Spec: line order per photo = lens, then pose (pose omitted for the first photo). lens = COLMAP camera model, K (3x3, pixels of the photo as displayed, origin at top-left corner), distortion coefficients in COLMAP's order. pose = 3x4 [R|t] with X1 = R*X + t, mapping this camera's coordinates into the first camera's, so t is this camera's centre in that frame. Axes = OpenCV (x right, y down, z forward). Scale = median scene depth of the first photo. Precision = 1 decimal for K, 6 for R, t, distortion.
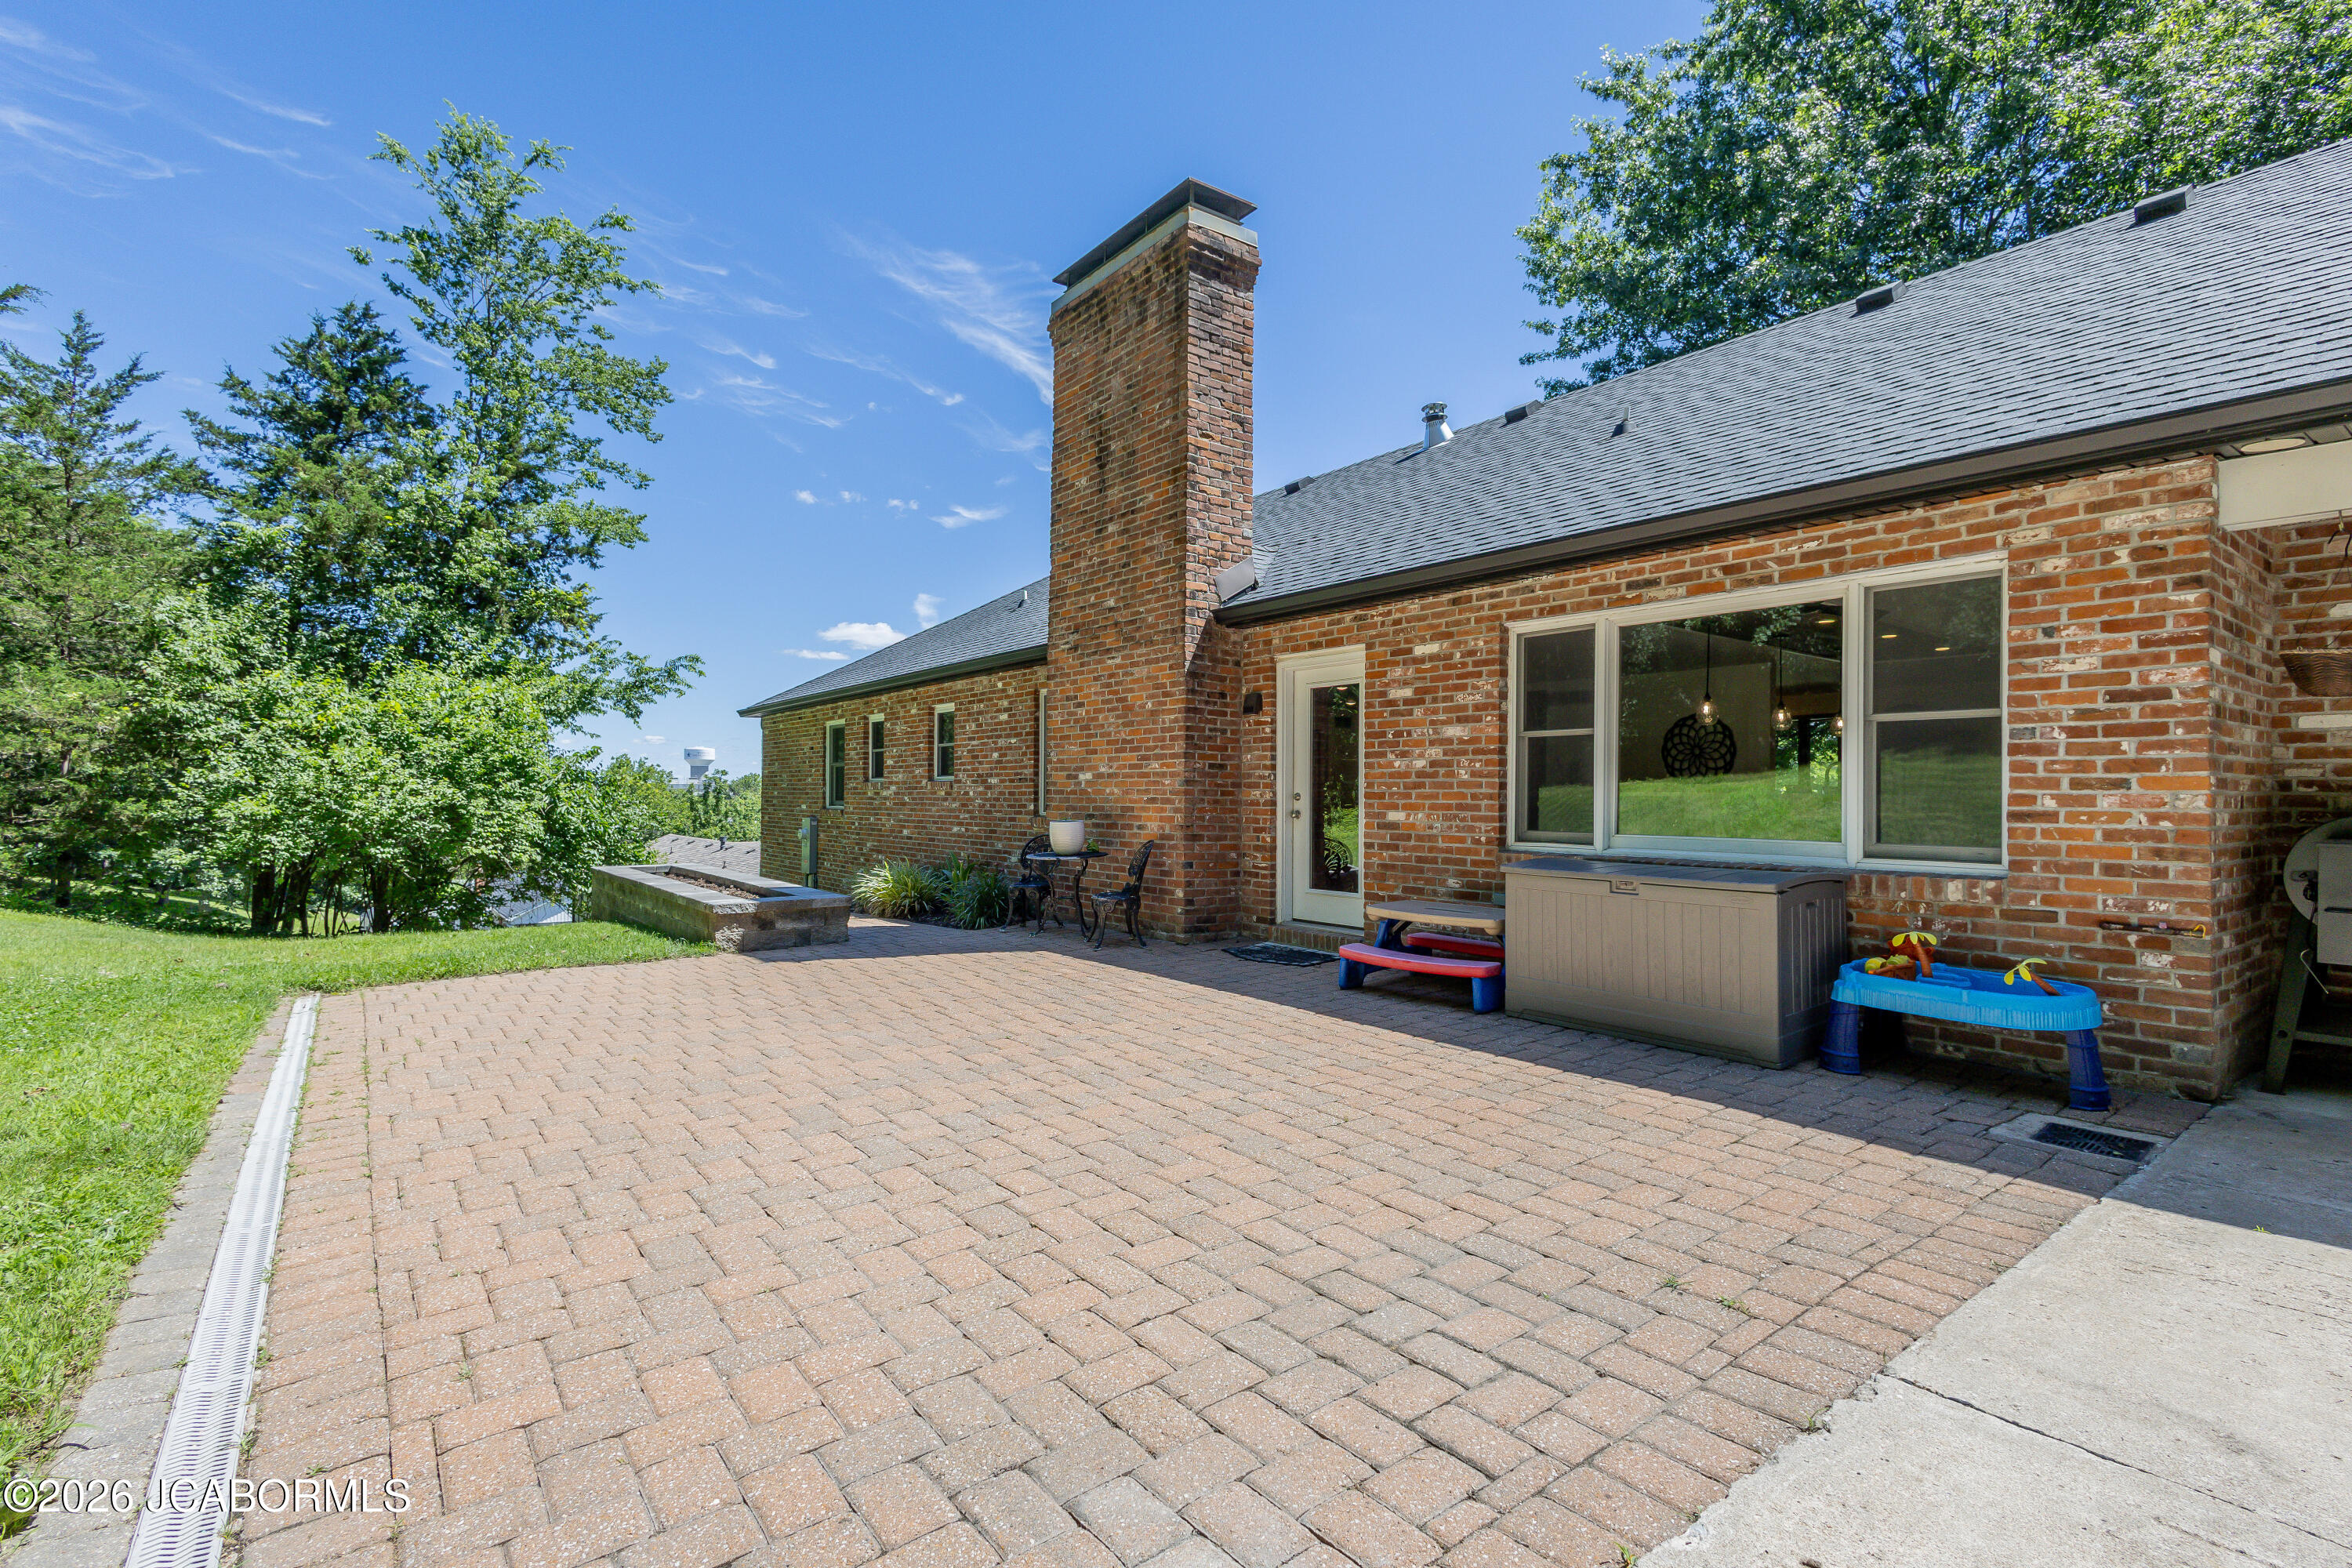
lens RADIAL K [[1095.4, 0, 1117.8], [0, 1095.4, 785.4], [0, 0, 1]] dist [-0.000399, -0.000639]
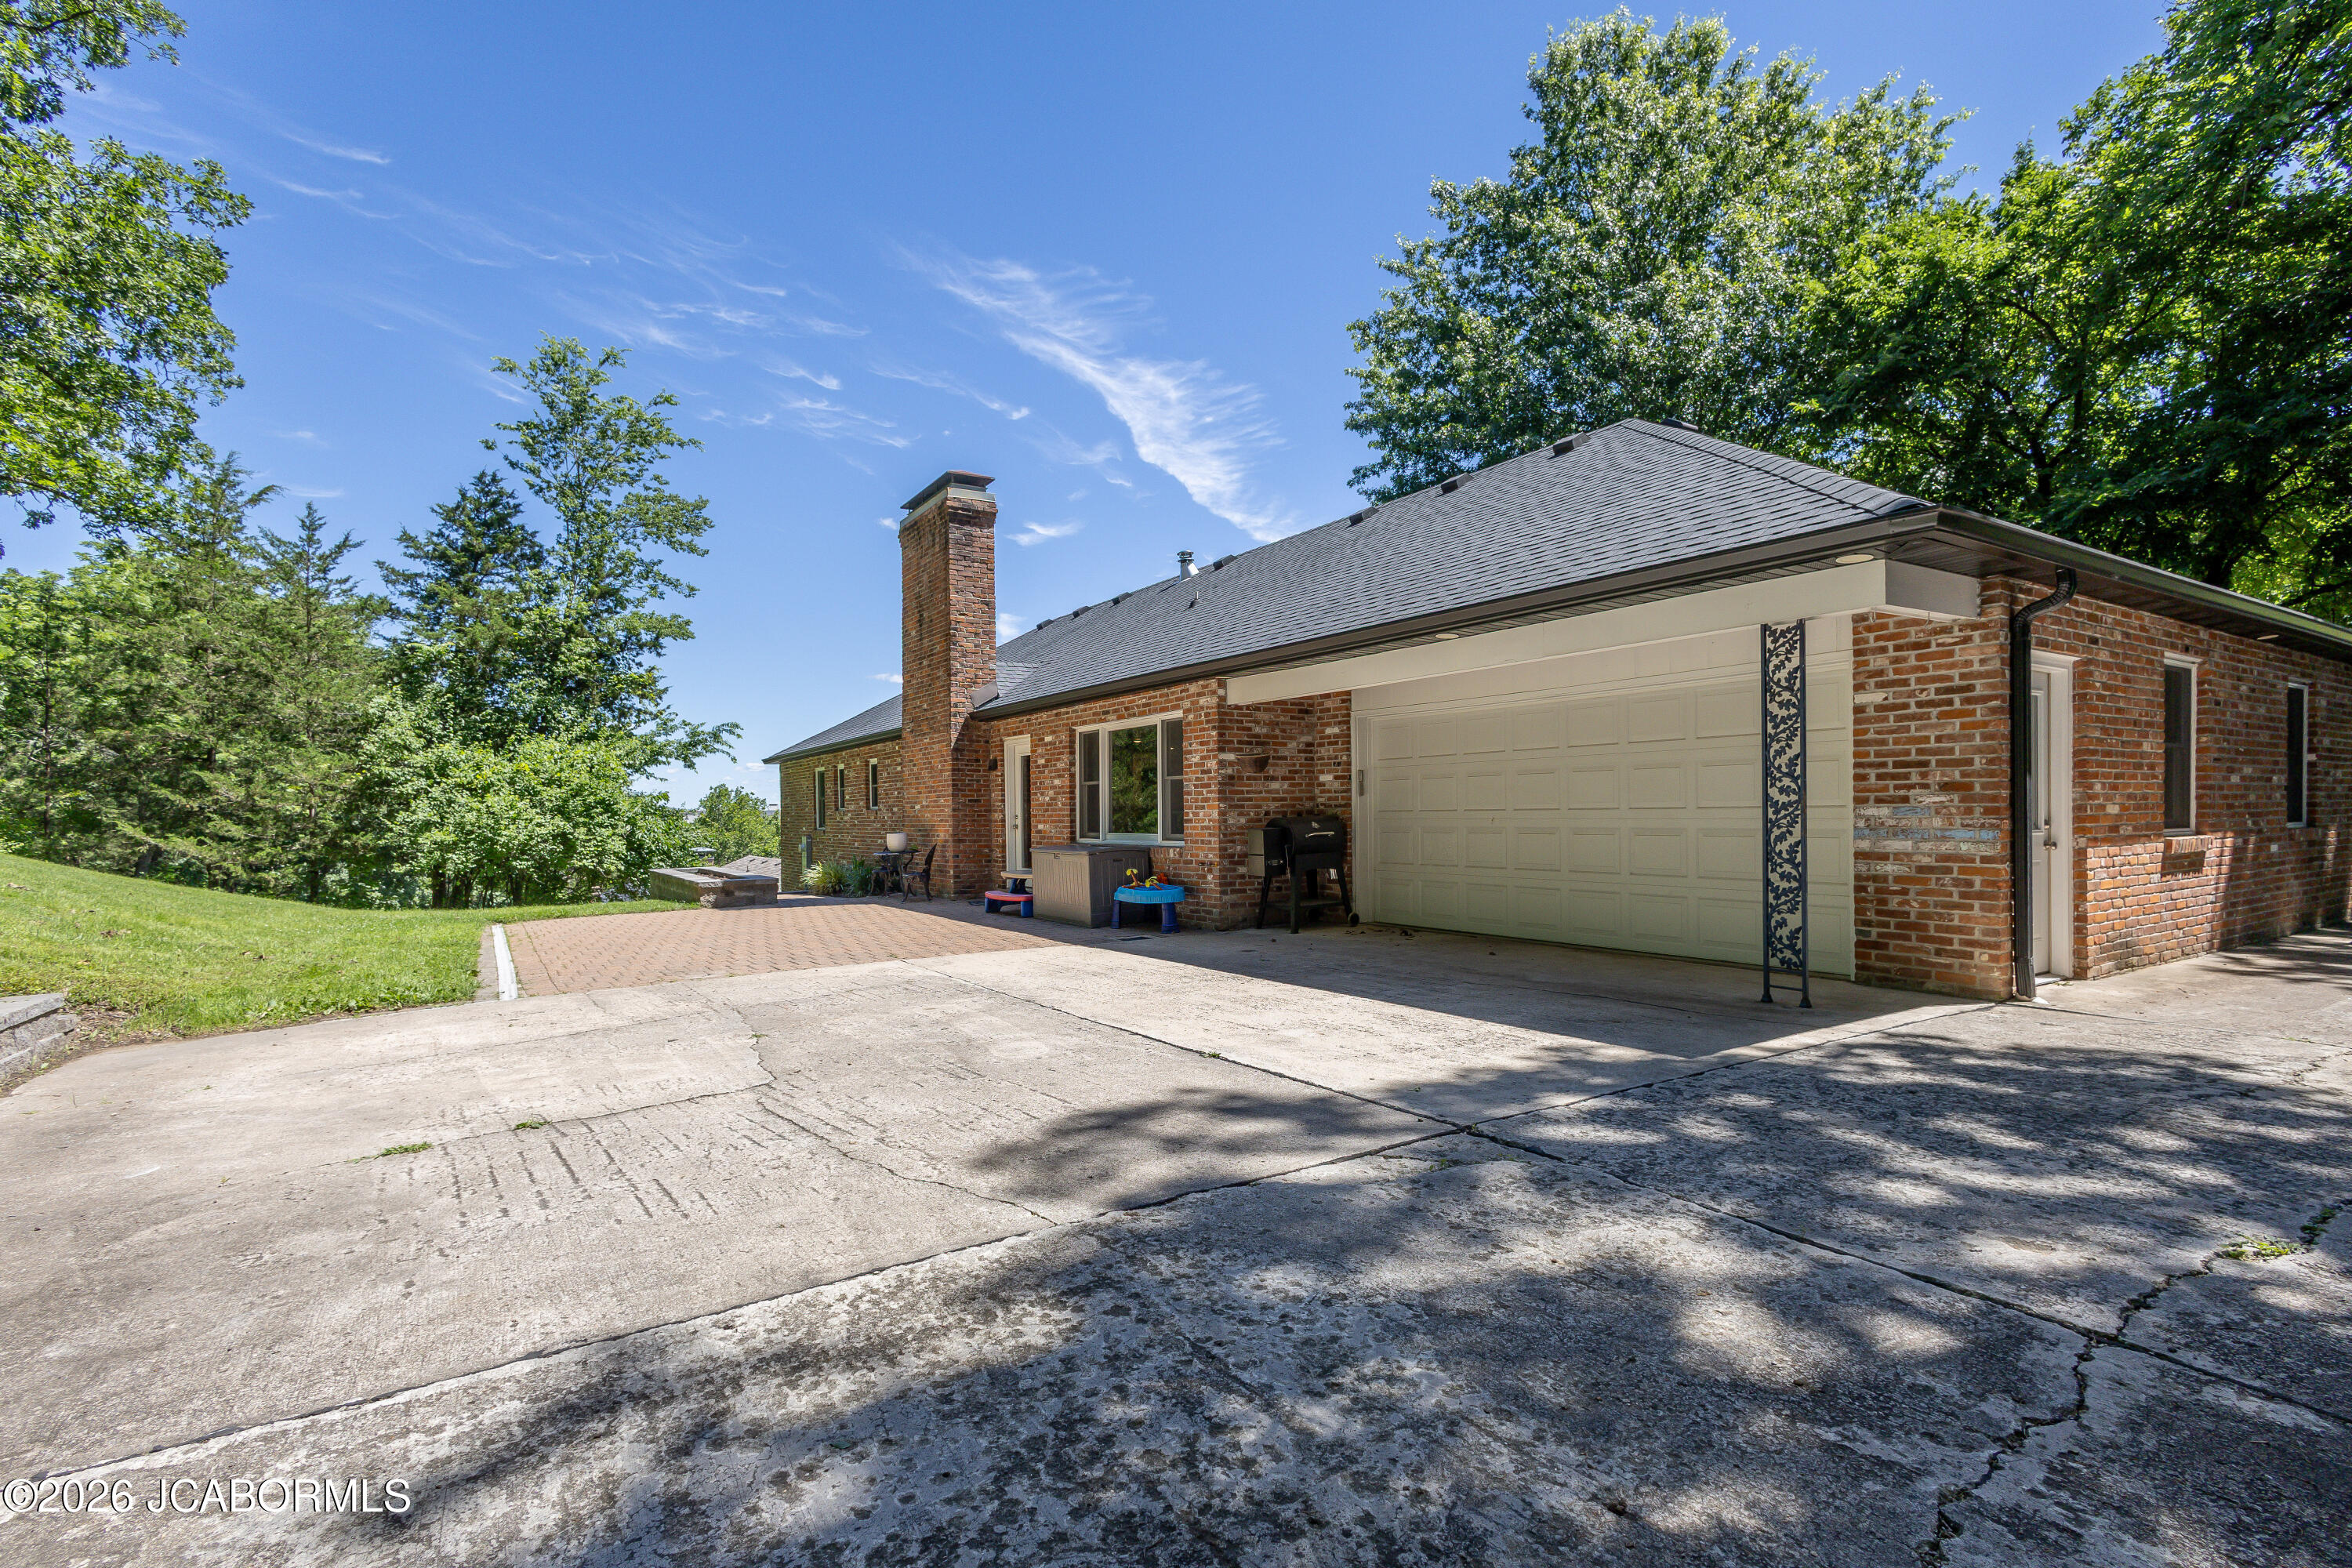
lens RADIAL K [[1095.4, 0, 1129.2], [0, 1095.4, 825.9], [0, 0, 1]] dist [-0.000399, -0.000639]
pose [[0.997185, -0.020487, -0.072126, 0.281493], [0.021981, 0.999559, 0.019973, -0.003952], [0.071685, -0.021502, 0.997196, -0.453564]]
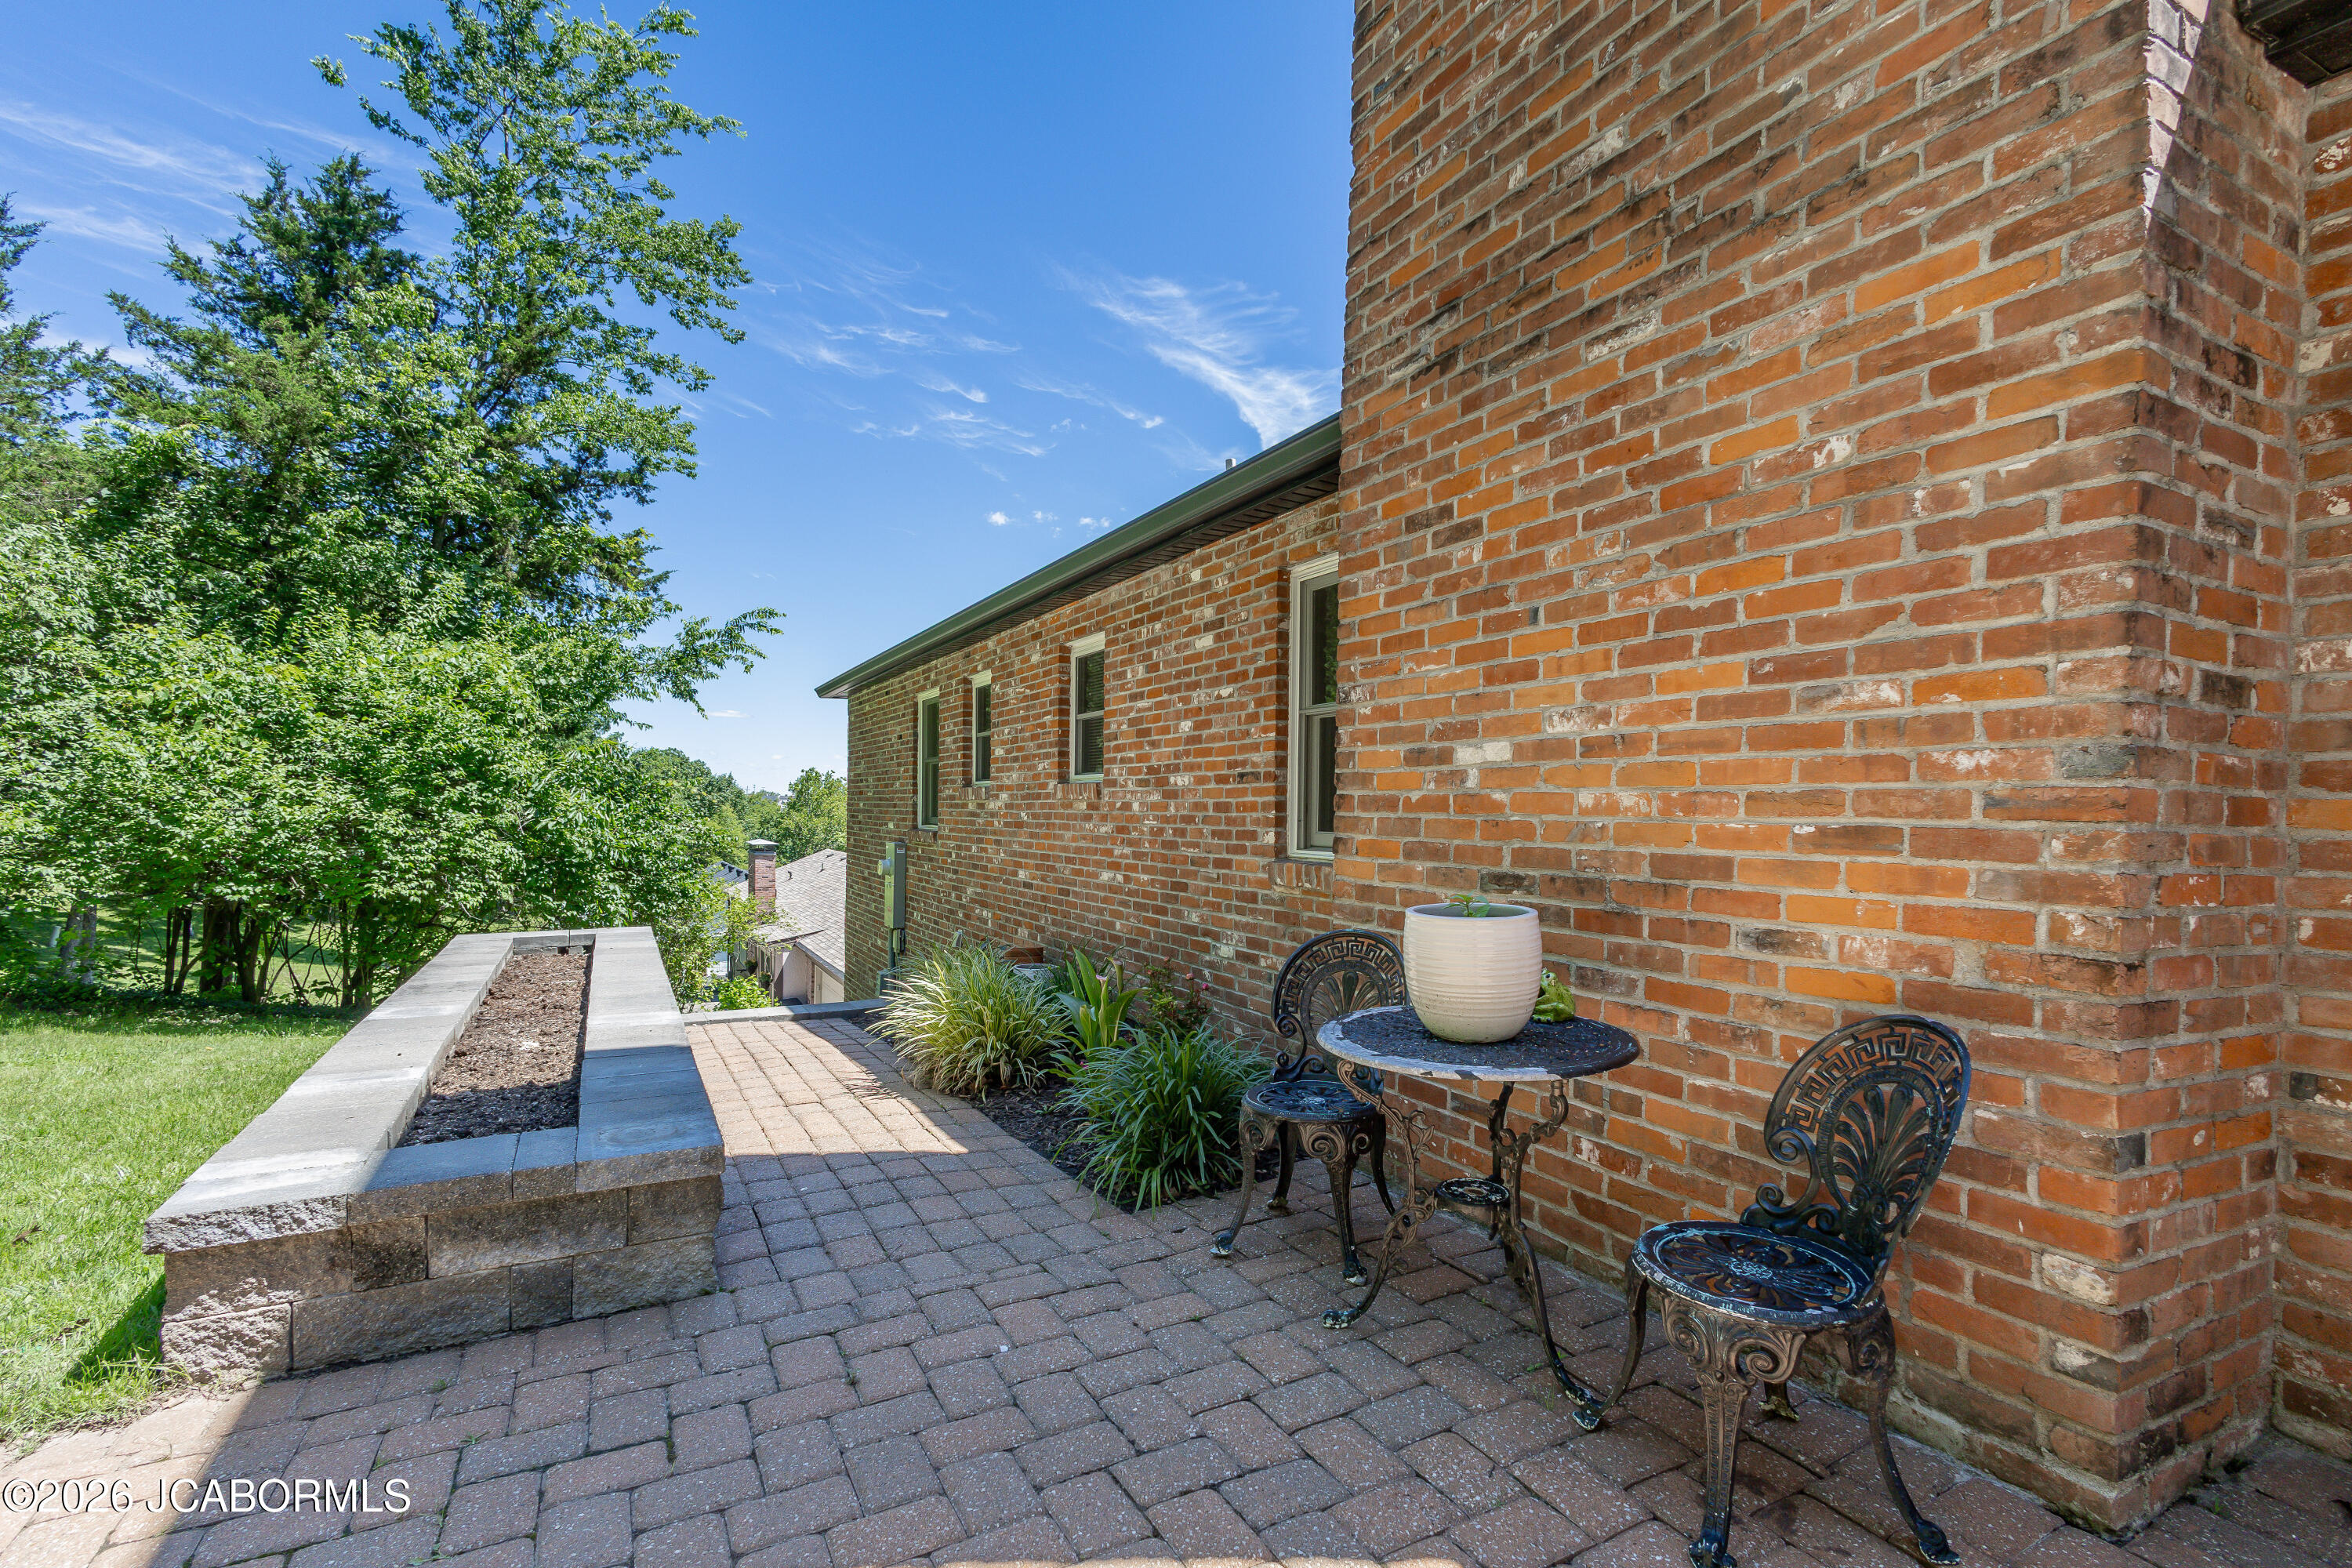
lens RADIAL K [[1095.4, 0, 1115.1], [0, 1095.4, 814.3], [0, 0, 1]] dist [-0.000399, -0.000639]
pose [[0.986986, 0.006906, -0.160659, -0.055899], [-0.004769, 0.999895, 0.013685, 0.003554], [0.160737, -0.012741, 0.986915, 0.449061]]
